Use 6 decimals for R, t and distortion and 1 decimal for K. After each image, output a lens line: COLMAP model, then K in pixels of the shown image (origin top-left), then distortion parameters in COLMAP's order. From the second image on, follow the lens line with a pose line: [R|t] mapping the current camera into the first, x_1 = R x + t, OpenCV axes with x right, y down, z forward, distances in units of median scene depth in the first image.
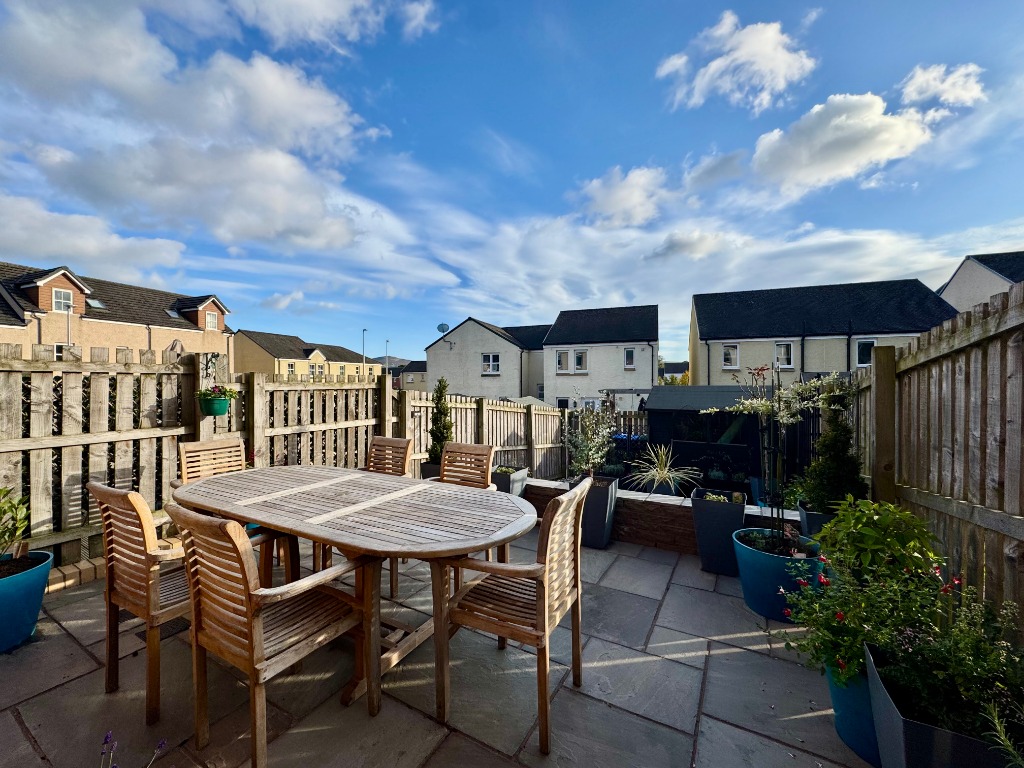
lens RADIAL K [[405.9, 0, 511.4], [0, 405.9, 385.0], [0, 0, 1]] dist [-0.001588, -0.000147]
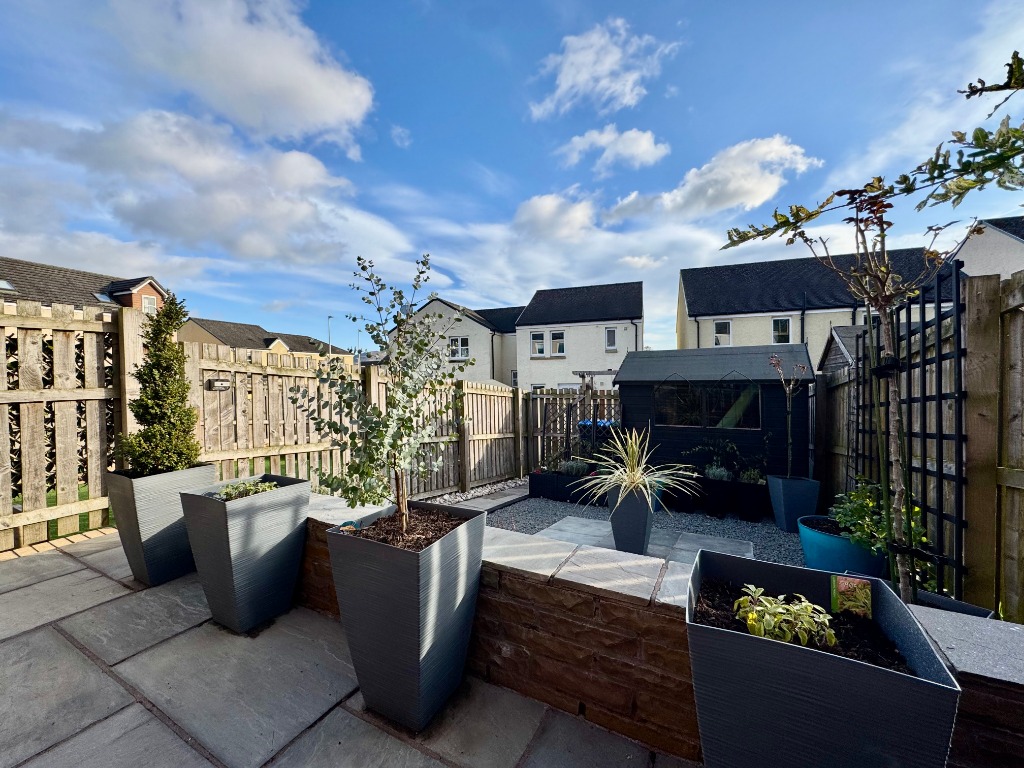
lens RADIAL K [[405.9, 0, 511.4], [0, 405.9, 385.0], [0, 0, 1]] dist [-0.001588, -0.000147]
pose [[0.999580, -0.014182, 0.025277, 0.048398], [0.013790, 0.999783, 0.015641, 0.019310], [-0.025493, -0.015286, 0.999558, 0.110370]]
